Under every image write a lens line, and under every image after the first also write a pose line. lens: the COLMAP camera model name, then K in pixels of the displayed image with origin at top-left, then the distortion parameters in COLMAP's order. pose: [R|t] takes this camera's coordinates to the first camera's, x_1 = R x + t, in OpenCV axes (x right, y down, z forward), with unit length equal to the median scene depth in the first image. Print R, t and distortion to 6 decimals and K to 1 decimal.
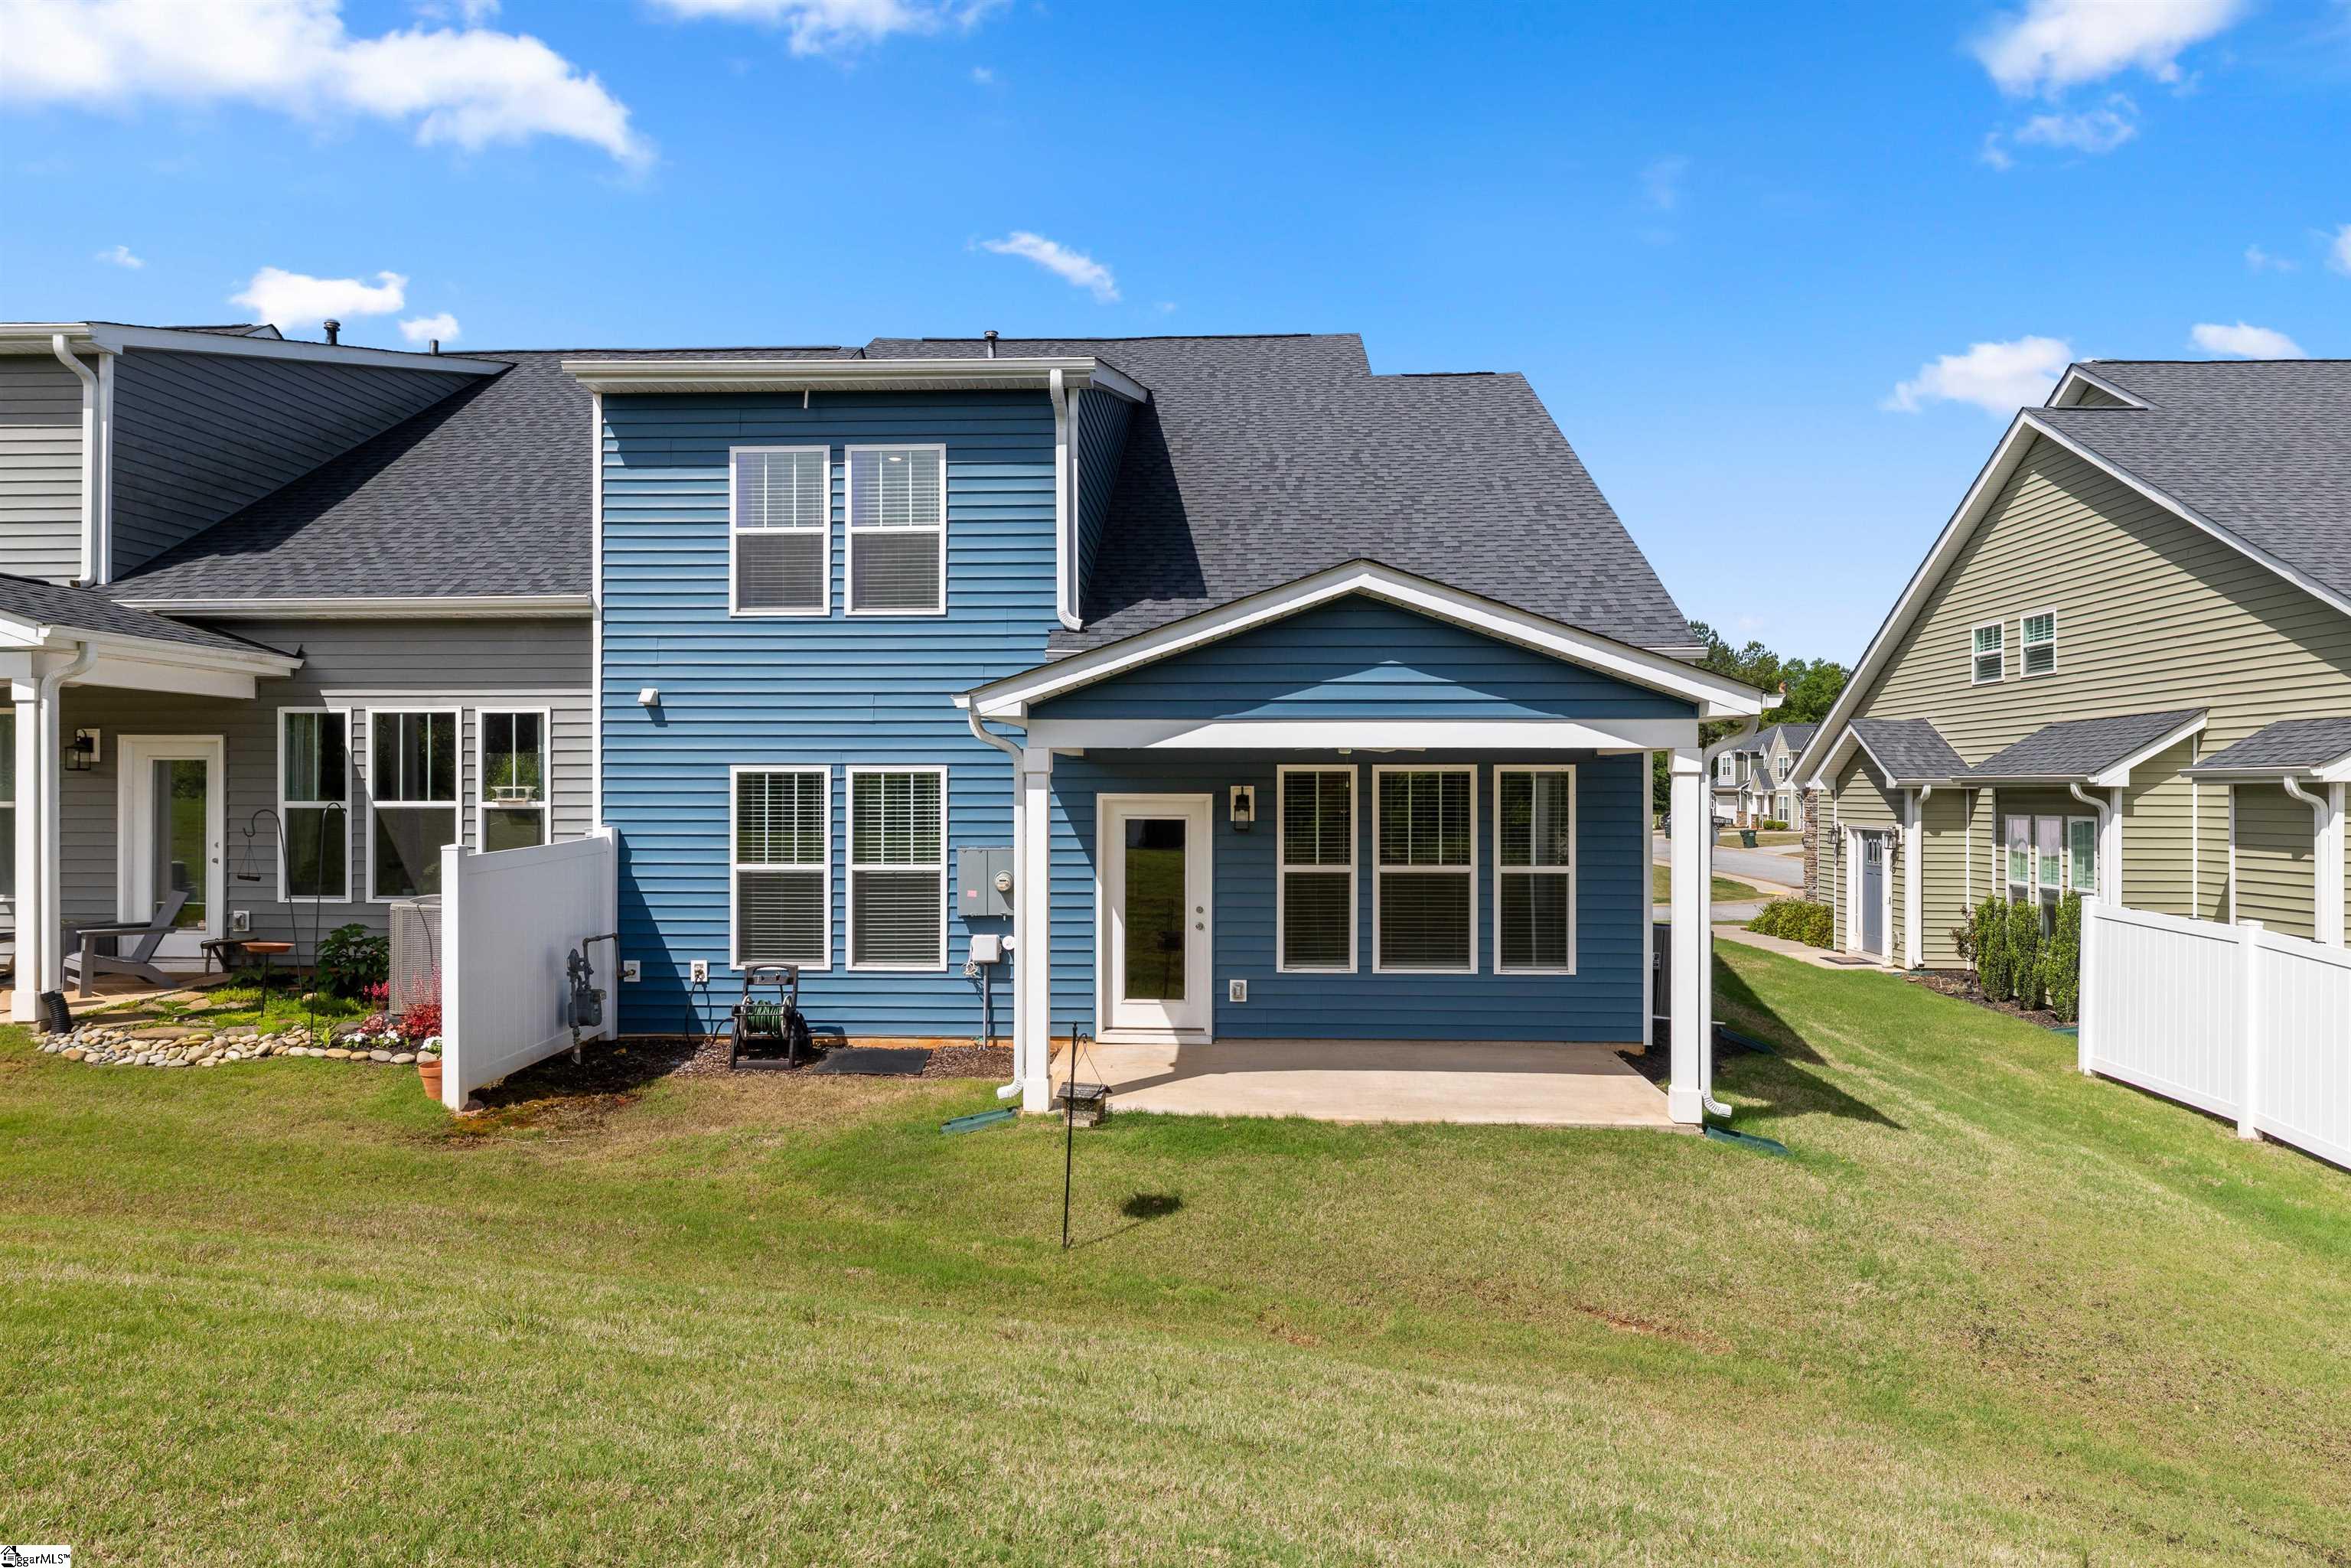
lens RADIAL K [[1405.8, 0, 1177.9], [0, 1405.8, 780.8], [0, 0, 1]] dist [0.004803, -0.008899]
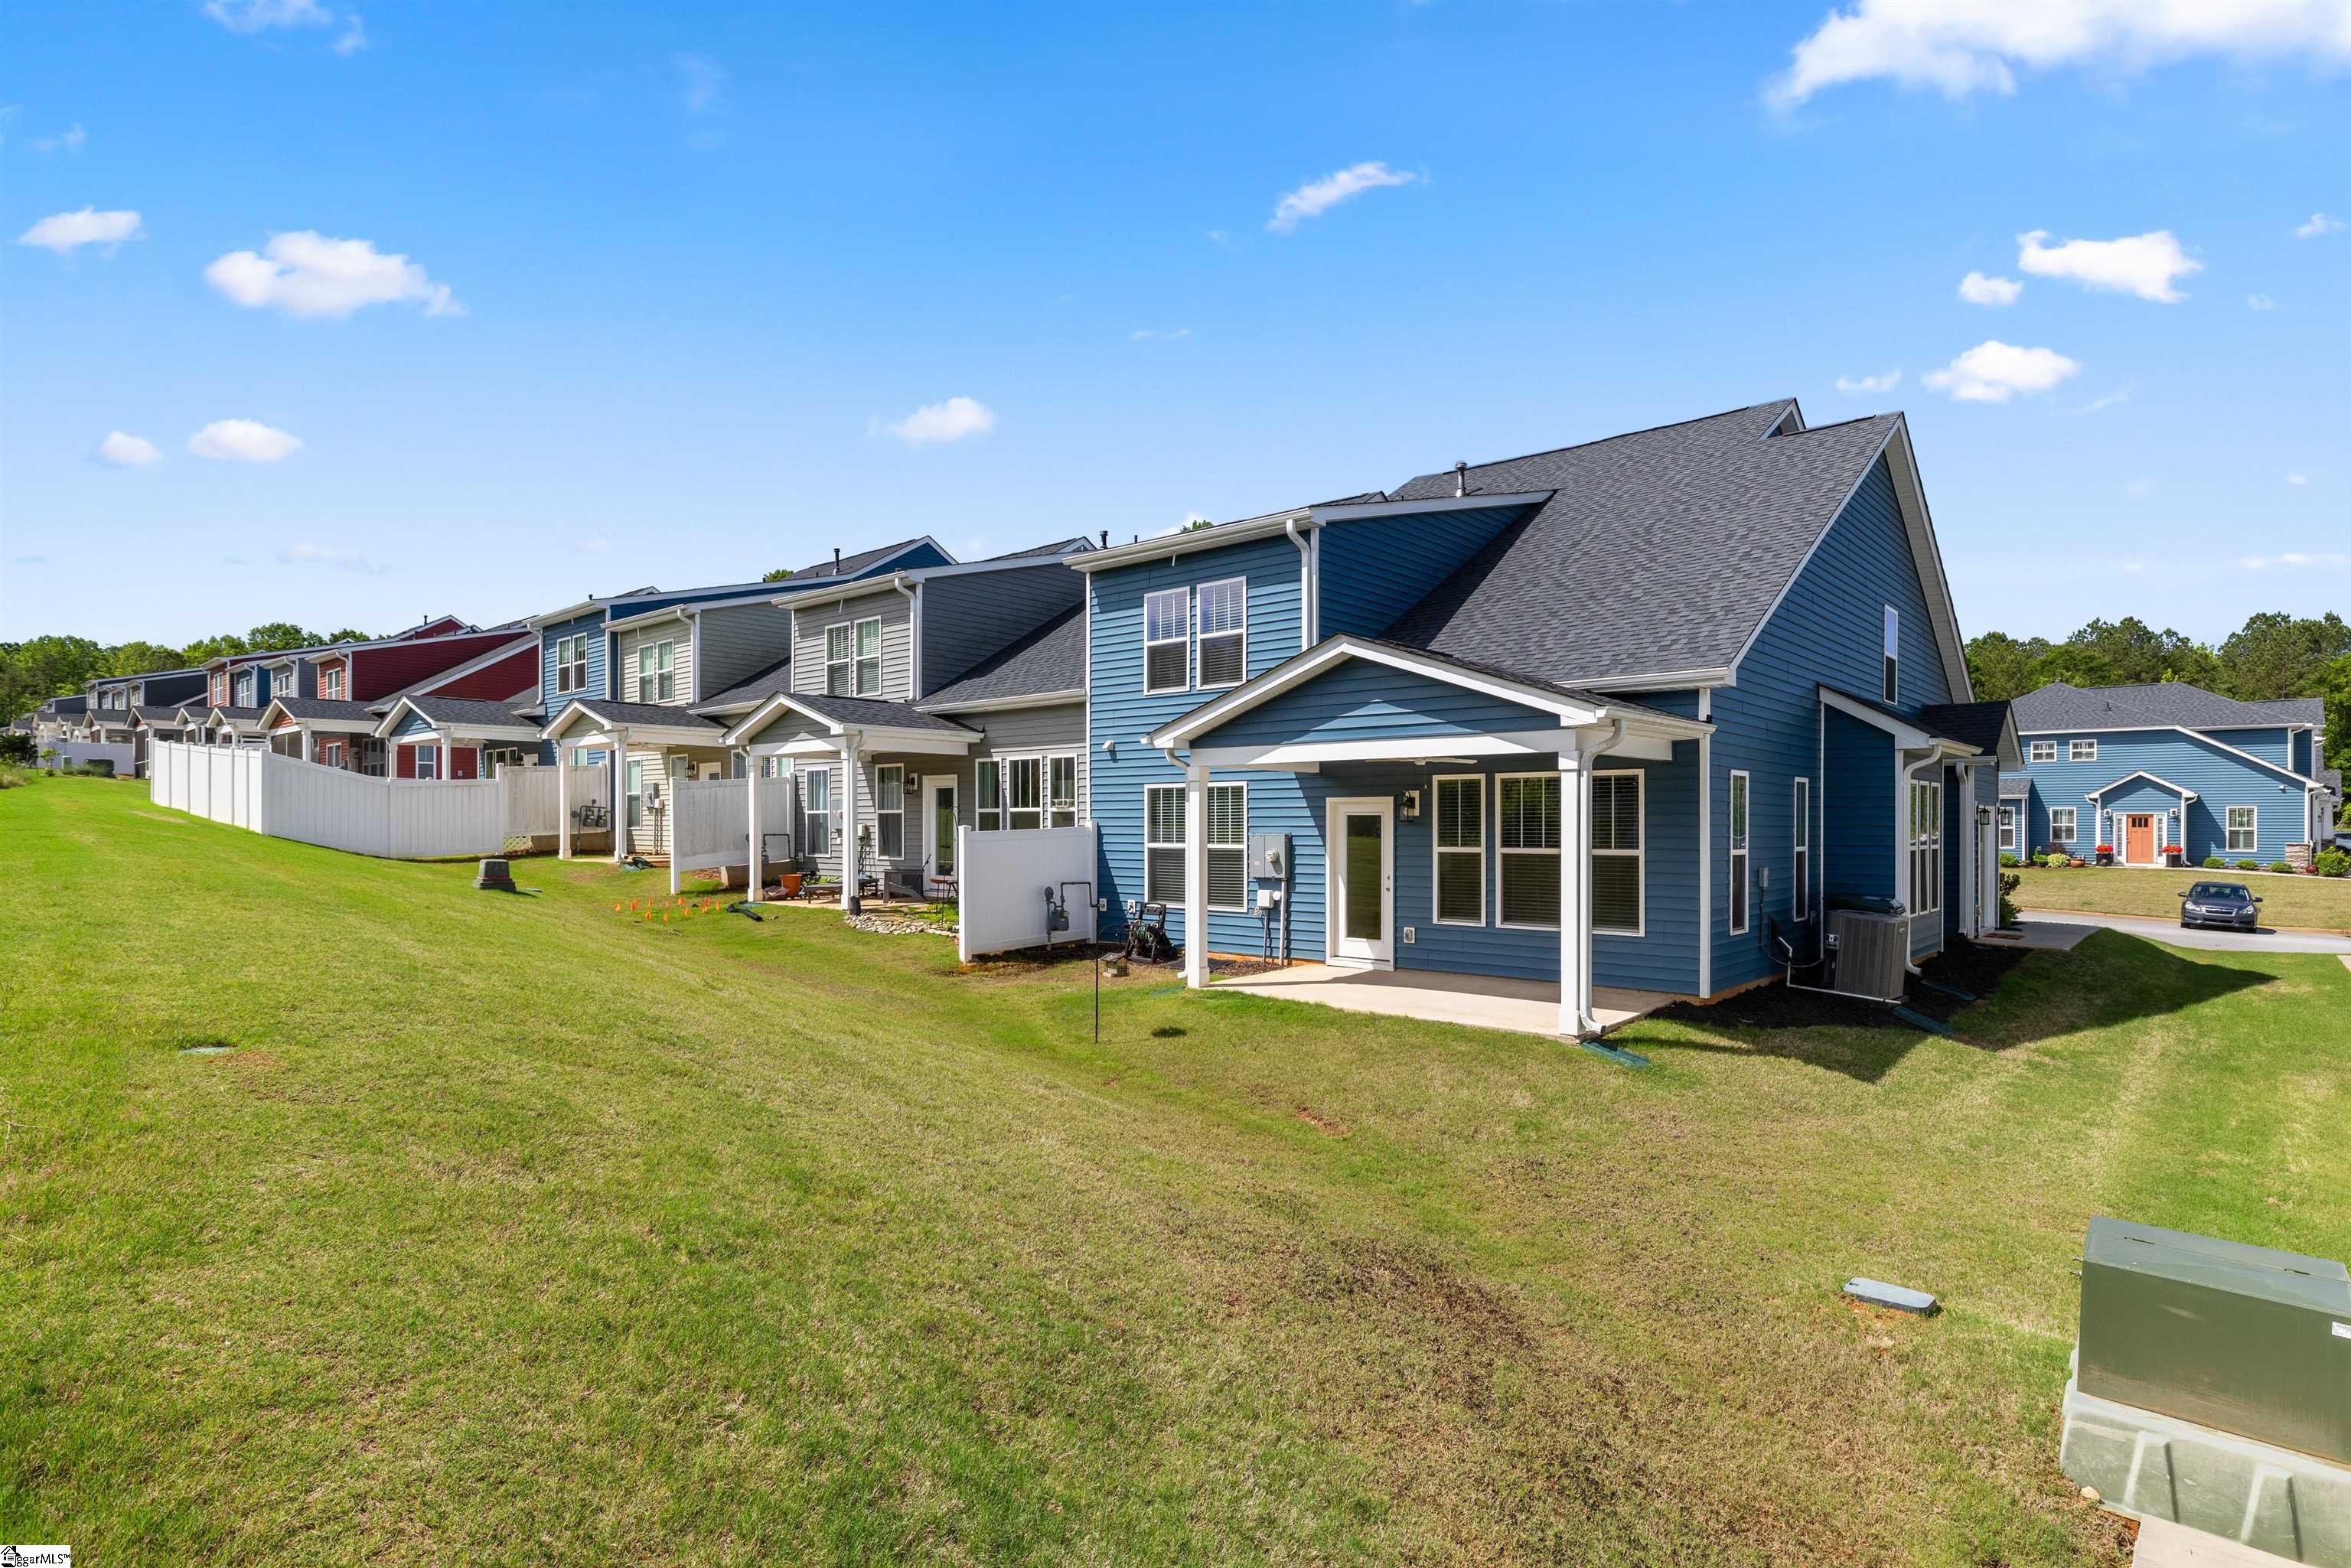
lens RADIAL K [[1164.5, 0, 1180.2], [0, 1164.5, 816.1], [0, 0, 1]] dist [0.003256, -0.000700]
pose [[0.785343, -0.004418, -0.619045, 0.582898], [0.005583, 0.999984, -0.000054, 0.027482], [0.619036, -0.003414, 0.785355, -0.065467]]
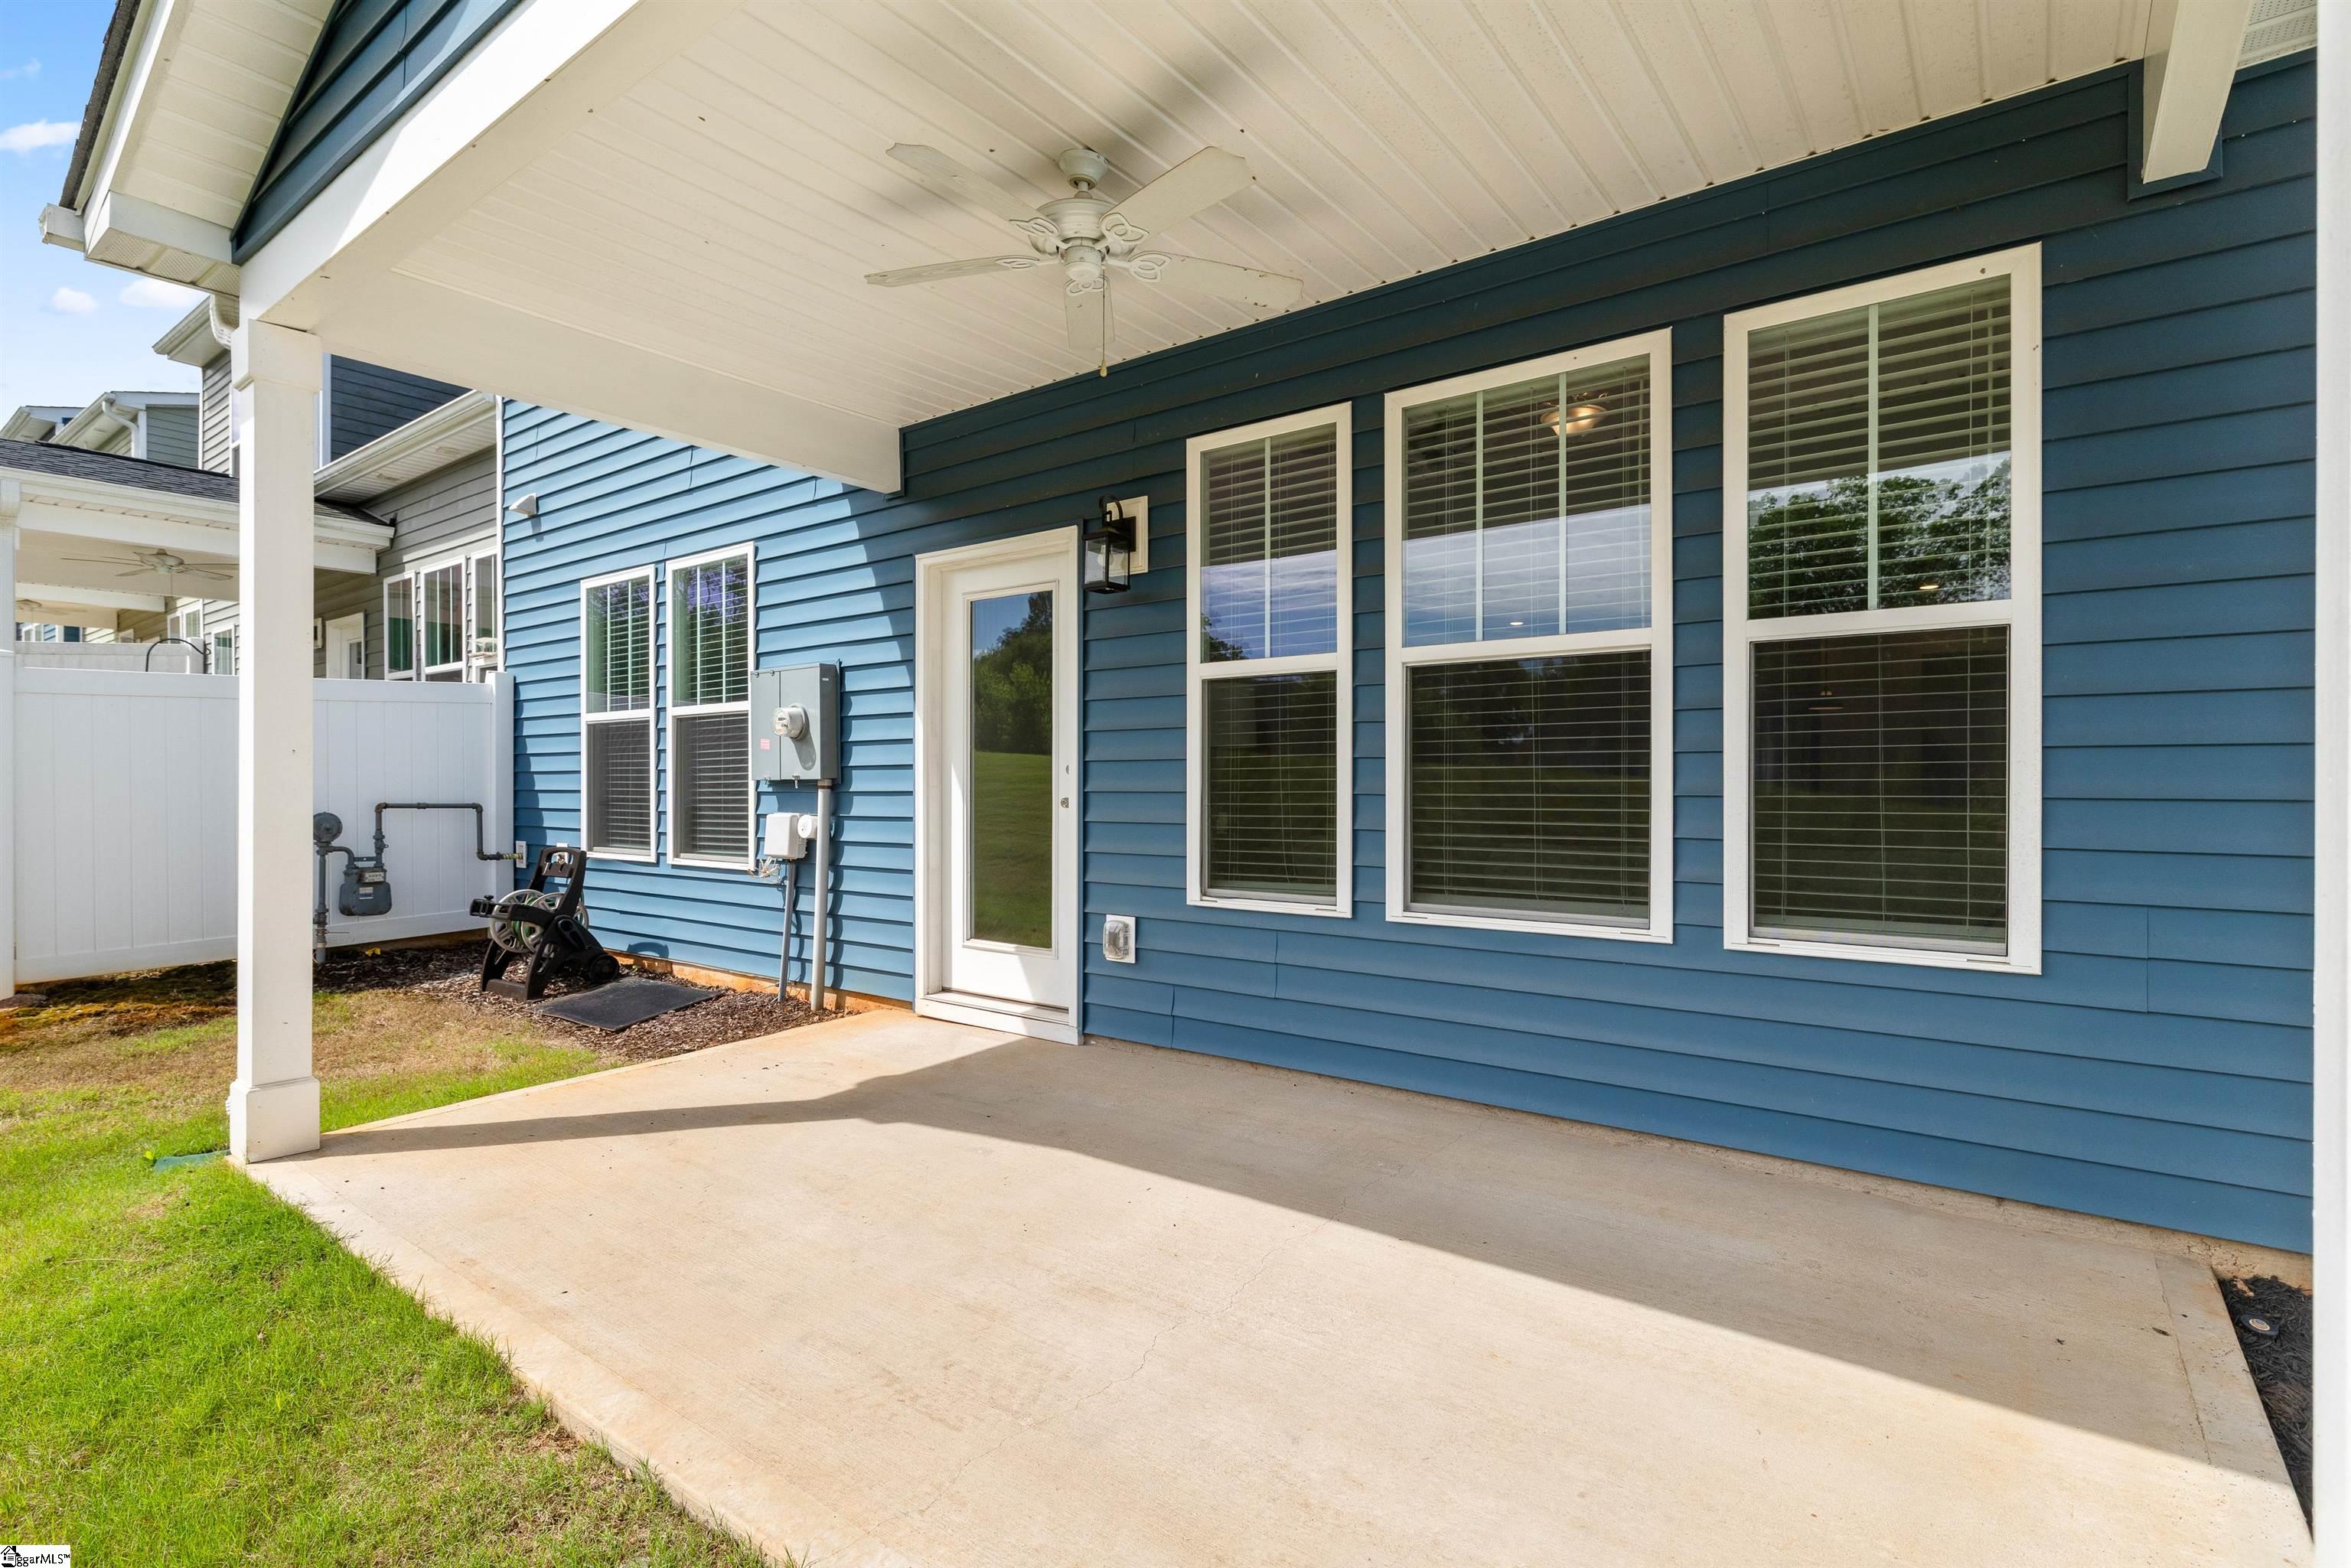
lens RADIAL K [[1093.1, 0, 1136.5], [0, 1093.1, 771.5], [0, 0, 1]] dist [0.002857, 0.001494]
pose [[0.833343, -0.004813, -0.552735, 0.245658], [0.004348, 0.999988, -0.002152, 0.093416], [0.552739, -0.000610, 0.833354, 0.691659]]
